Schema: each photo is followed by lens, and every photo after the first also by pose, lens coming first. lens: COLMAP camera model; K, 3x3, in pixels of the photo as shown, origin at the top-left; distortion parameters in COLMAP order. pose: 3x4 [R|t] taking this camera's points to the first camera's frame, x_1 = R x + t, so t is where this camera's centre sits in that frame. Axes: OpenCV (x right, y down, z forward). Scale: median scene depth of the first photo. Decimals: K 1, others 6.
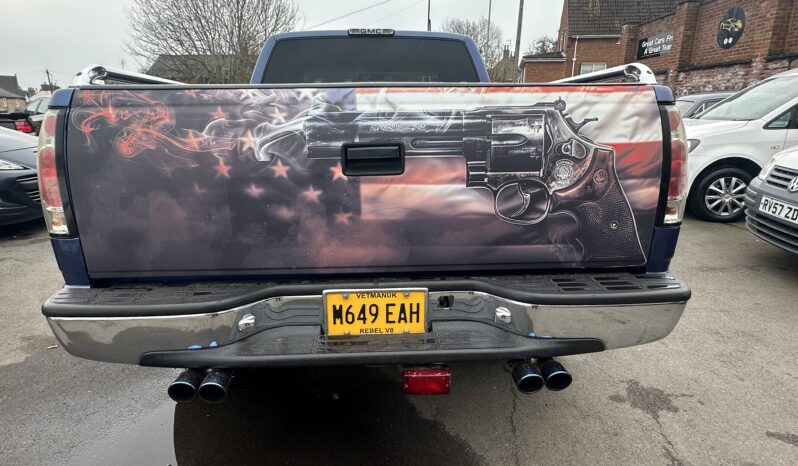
lens RADIAL K [[471.0, 0, 397.7], [0, 471.0, 232.3], [0, 0, 1]] dist [-0.007465, 0.004331]
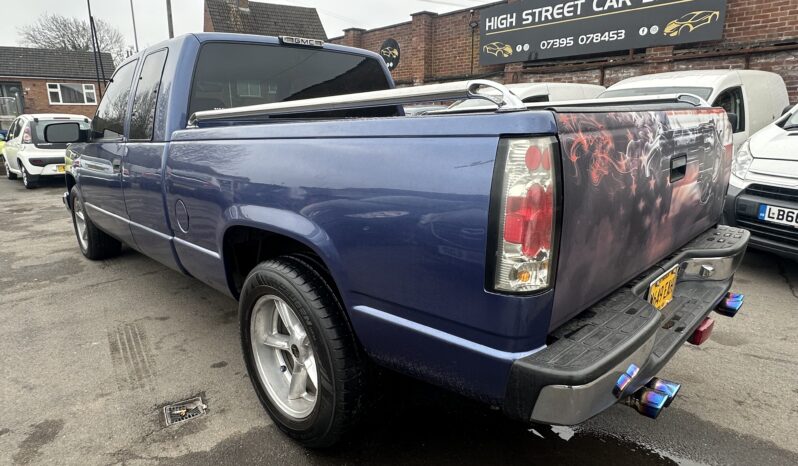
lens RADIAL K [[471.0, 0, 394.6], [0, 471.0, 236.2], [0, 0, 1]] dist [-0.007465, 0.004331]
pose [[0.748431, -0.171991, 0.640524, -0.198971], [0.181255, 0.982065, 0.051910, -0.024459], [-0.637964, 0.077247, 0.766182, 0.074323]]
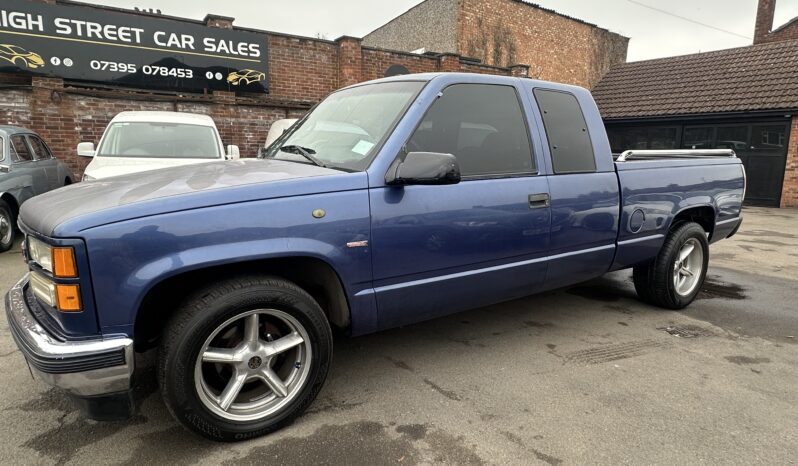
lens RADIAL K [[471.0, 0, 400.4], [0, 471.0, 231.5], [0, 0, 1]] dist [-0.007465, 0.004331]
pose [[-0.514000, -0.154299, 0.843798, -0.332020], [0.196499, 0.936351, 0.290921, -0.172759], [-0.834980, 0.315339, -0.450965, 0.646530]]
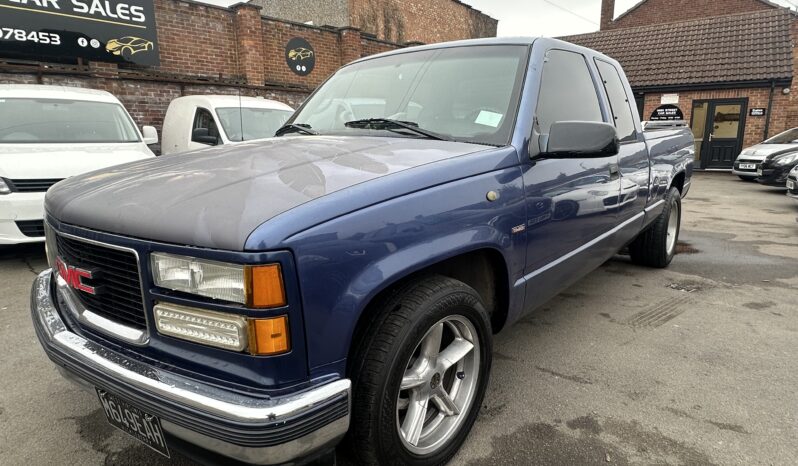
lens RADIAL K [[471.0, 0, 402.2], [0, 471.0, 229.6], [0, 0, 1]] dist [-0.007465, 0.004331]
pose [[-0.734616, -0.136323, 0.664647, -0.228351], [0.172054, 0.910157, 0.376845, -0.187861], [-0.656306, 0.391191, -0.645161, 0.723015]]
